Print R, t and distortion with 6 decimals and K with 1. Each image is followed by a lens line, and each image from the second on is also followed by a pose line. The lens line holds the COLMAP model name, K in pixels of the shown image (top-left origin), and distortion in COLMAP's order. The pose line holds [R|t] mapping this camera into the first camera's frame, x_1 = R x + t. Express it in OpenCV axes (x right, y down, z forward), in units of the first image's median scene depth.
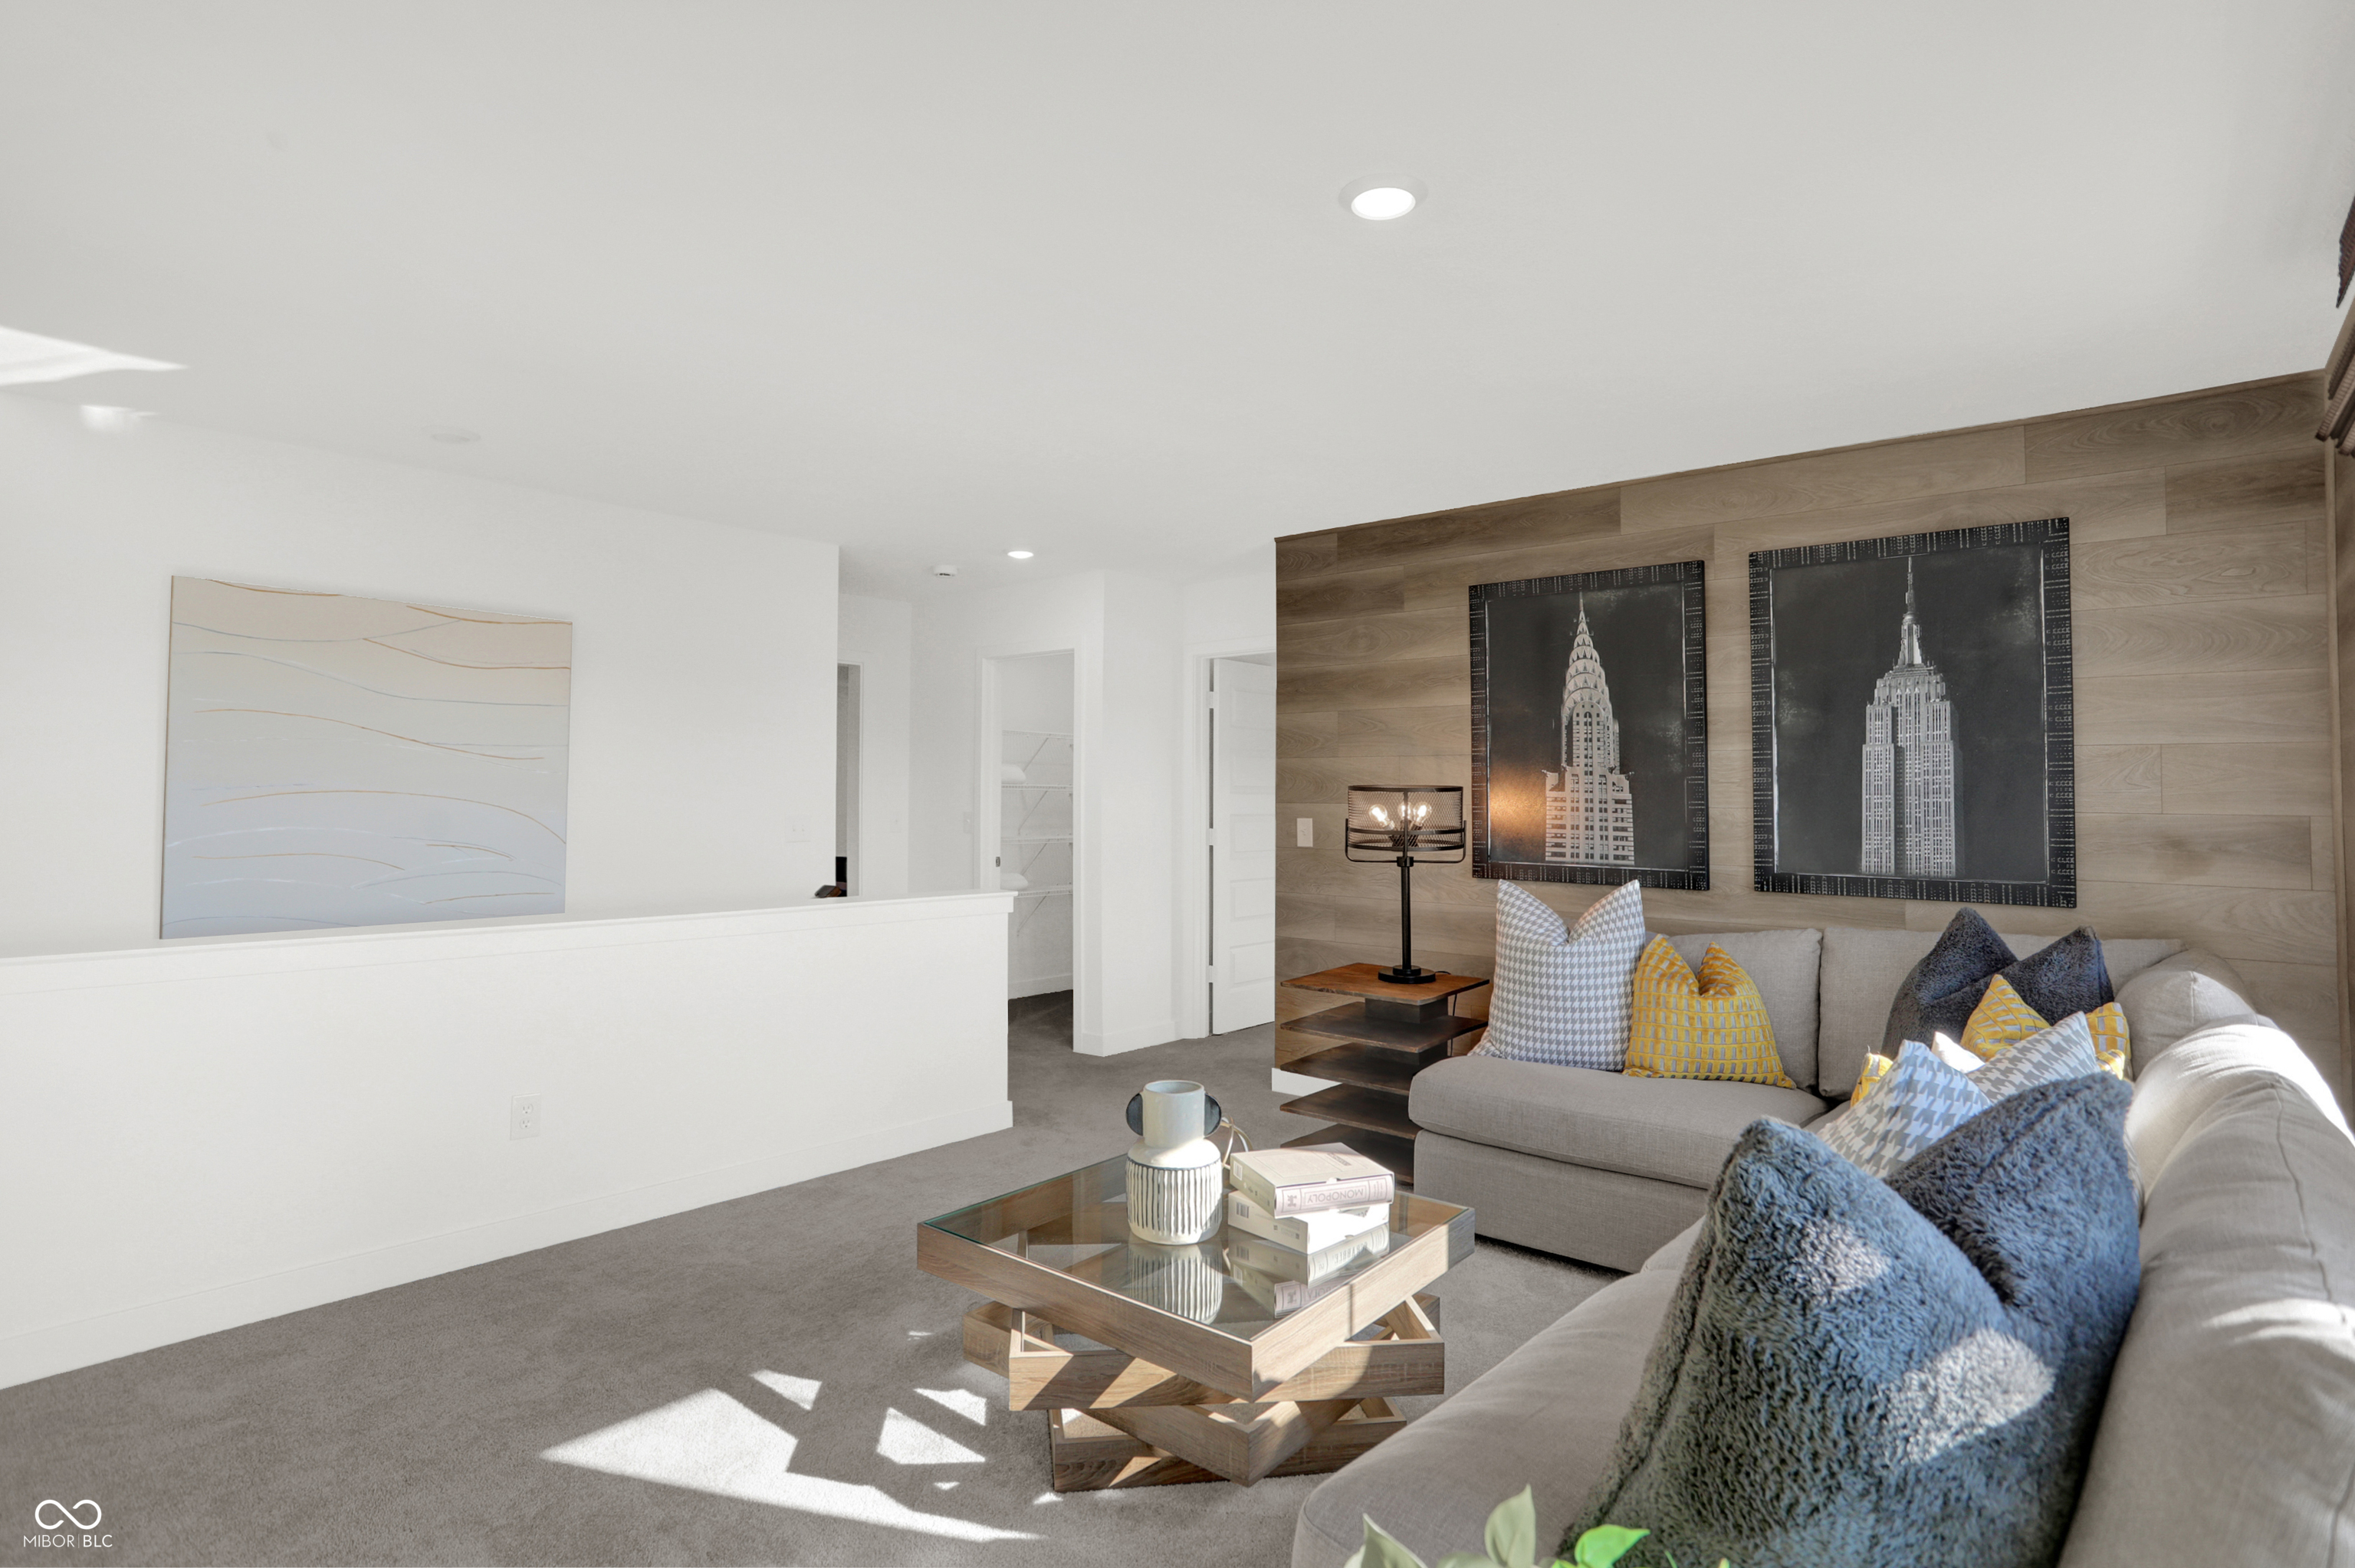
lens RADIAL K [[1197.4, 0, 1168.7], [0, 1197.4, 787.1], [0, 0, 1]] dist [-0.068674, 0.035813]
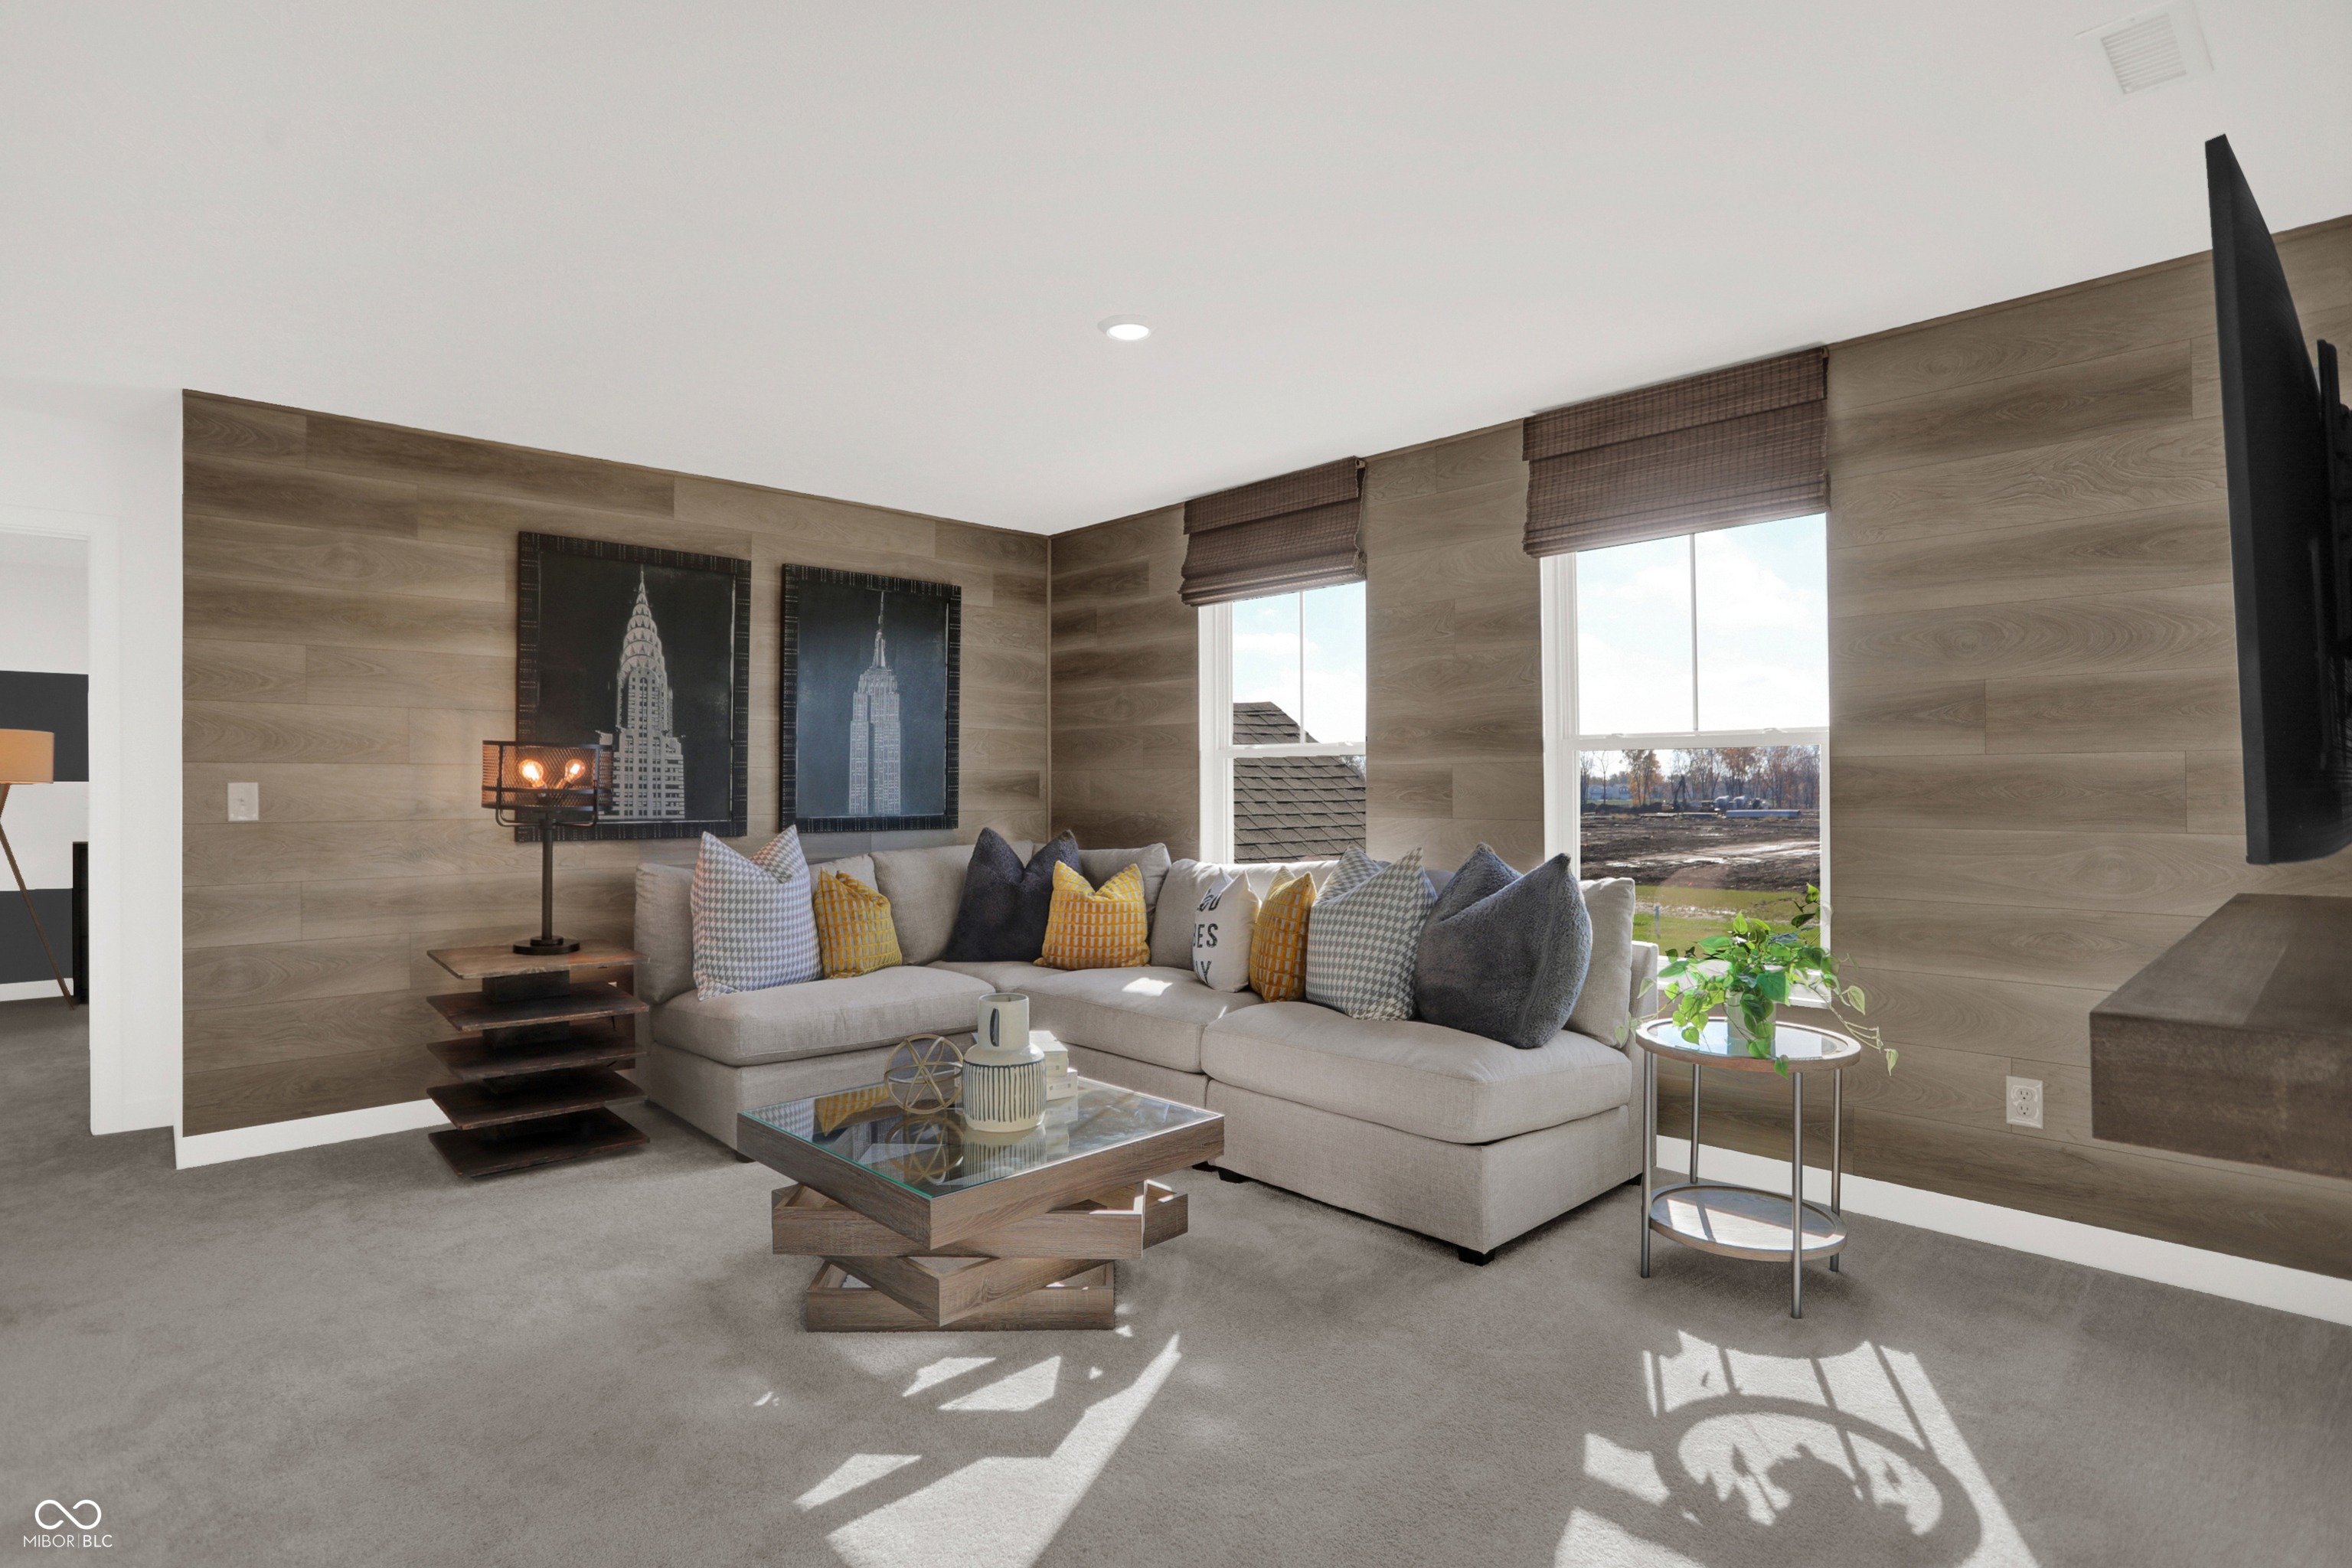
lens RADIAL K [[1196.1, 0, 1167.2], [0, 1196.1, 787.1], [0, 0, 1]] dist [-0.068674, 0.035813]
pose [[0.095608, -0.015299, 0.995301, -0.667721], [-0.010249, 0.999814, 0.016353, 0.012939], [-0.995366, -0.011764, 0.095434, 0.434273]]
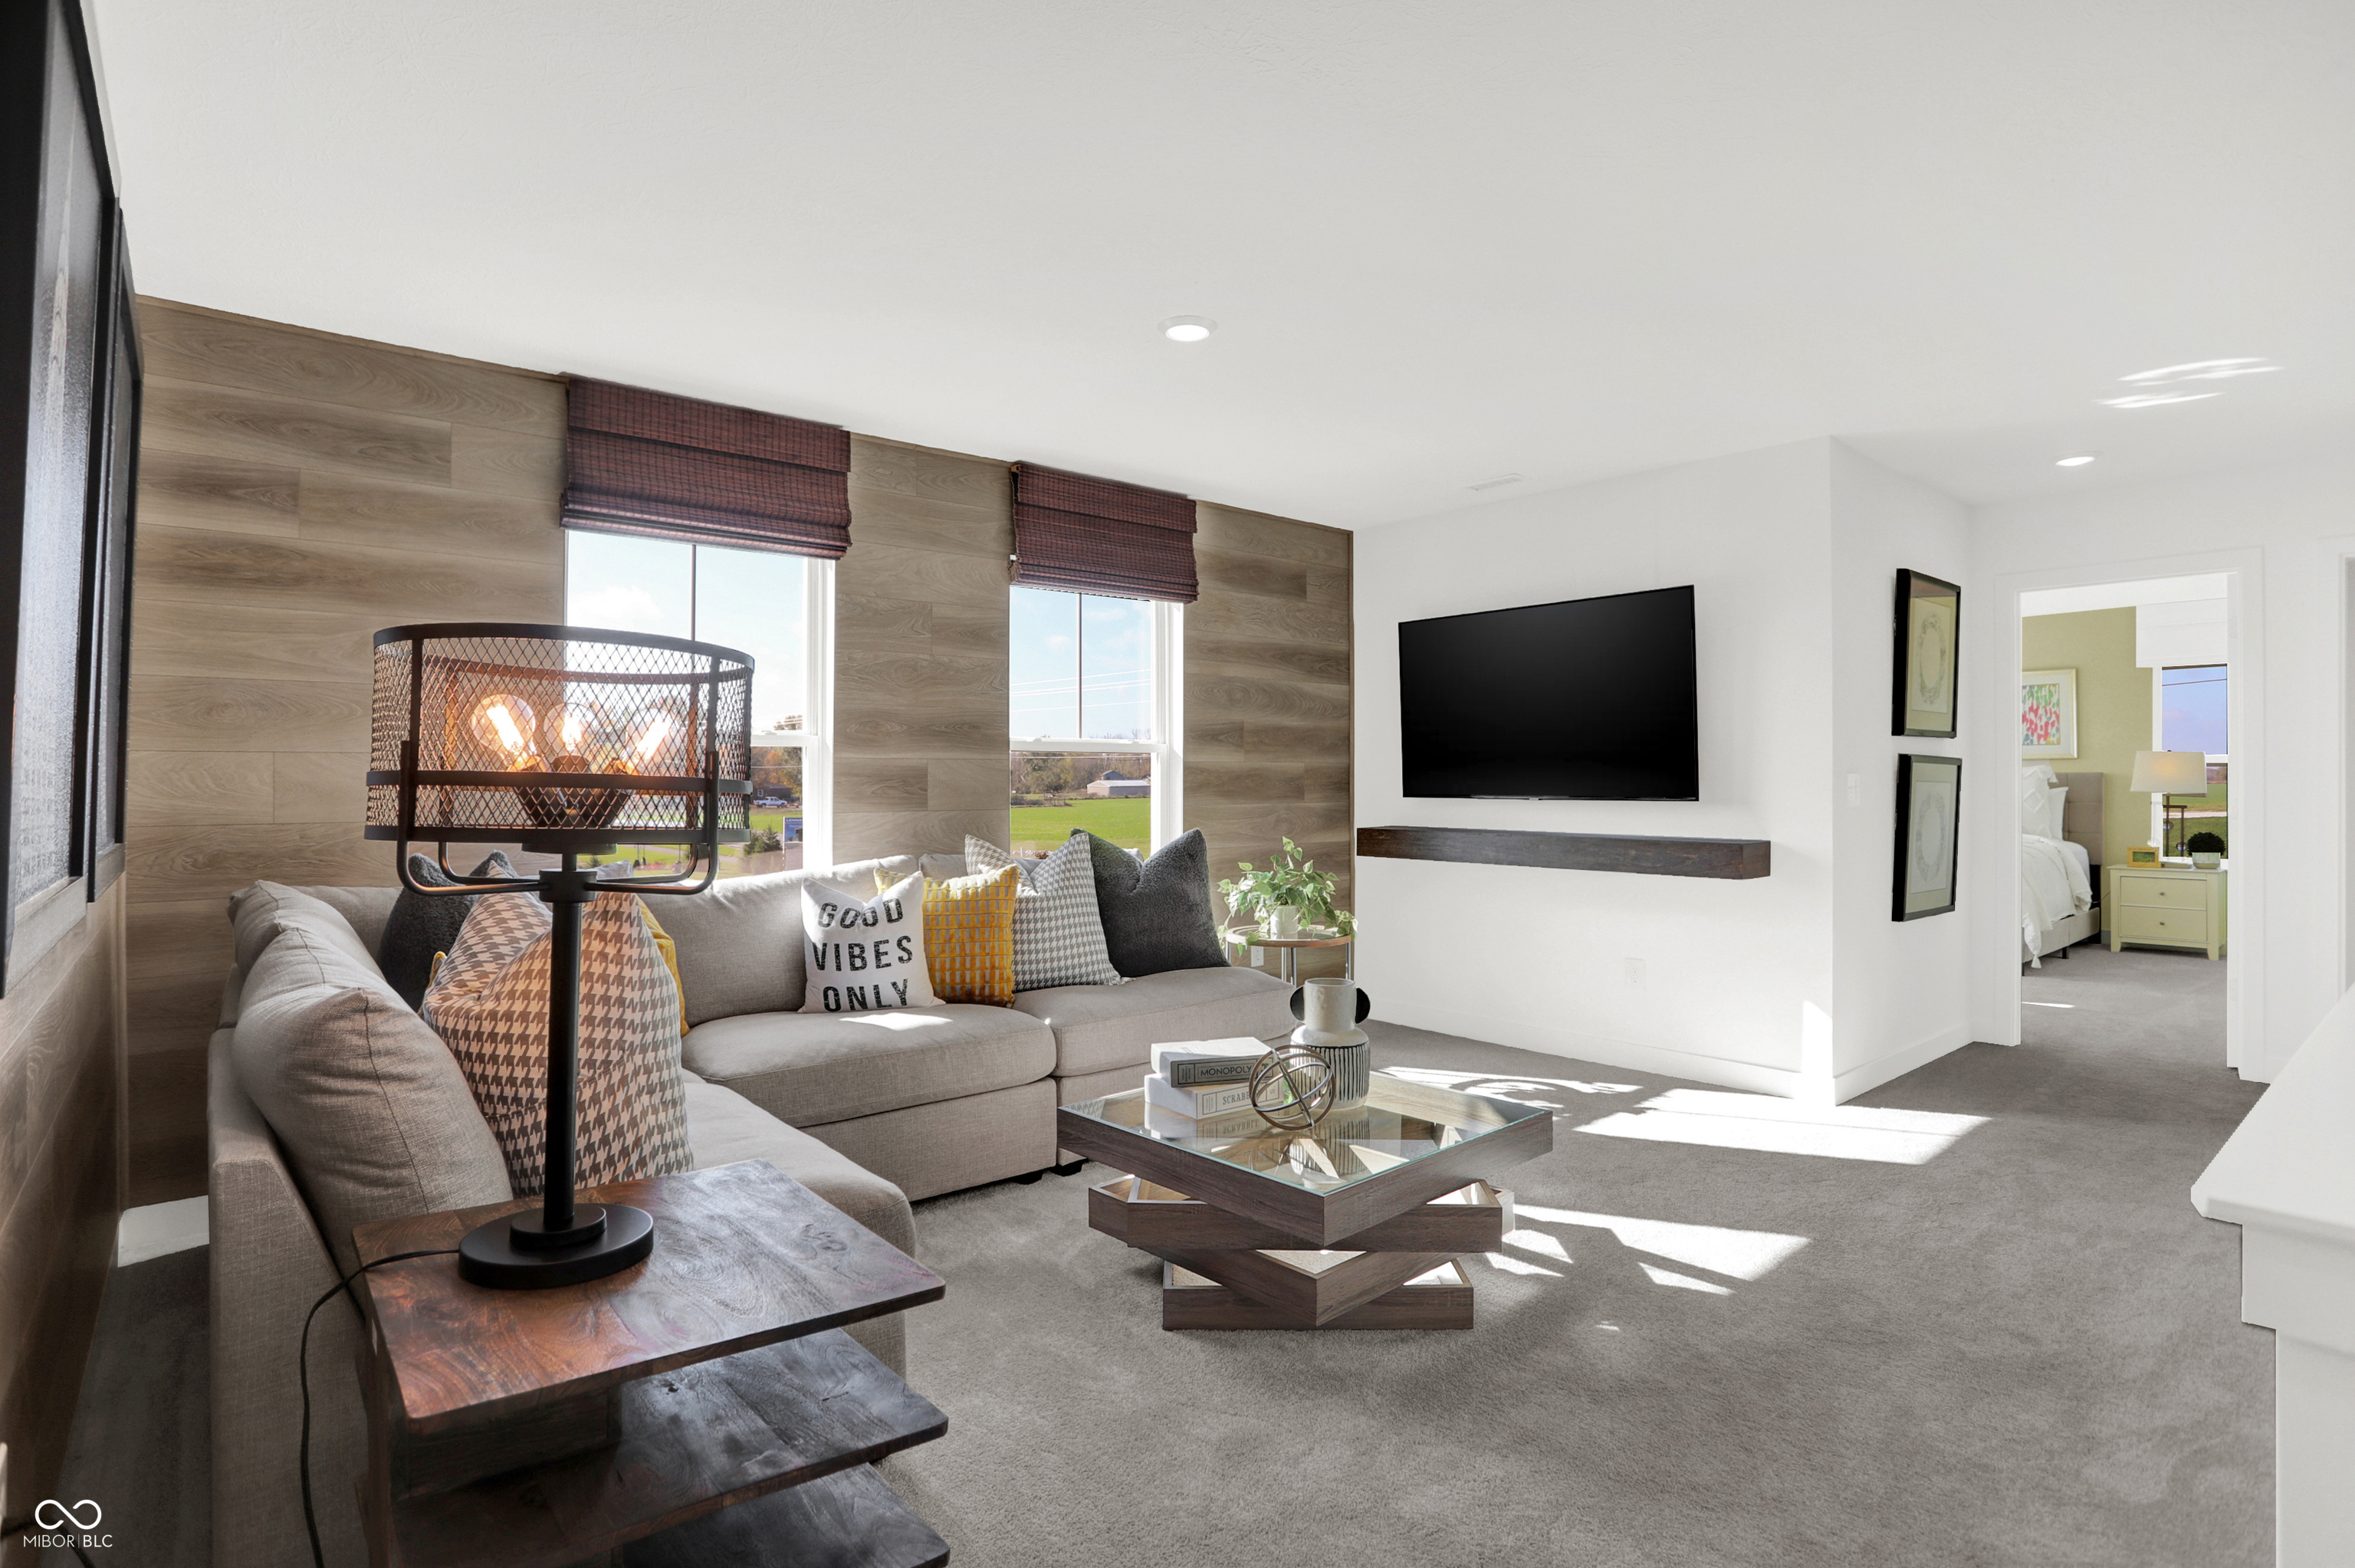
lens RADIAL K [[1197.4, 0, 1168.7], [0, 1197.4, 787.1], [0, 0, 1]] dist [-0.068674, 0.035813]
pose [[-0.990465, -0.010483, 0.137365, 0.004242], [-0.011541, 0.999910, -0.006905, 0.037493], [-0.137280, -0.008425, -0.990496, 1.319410]]
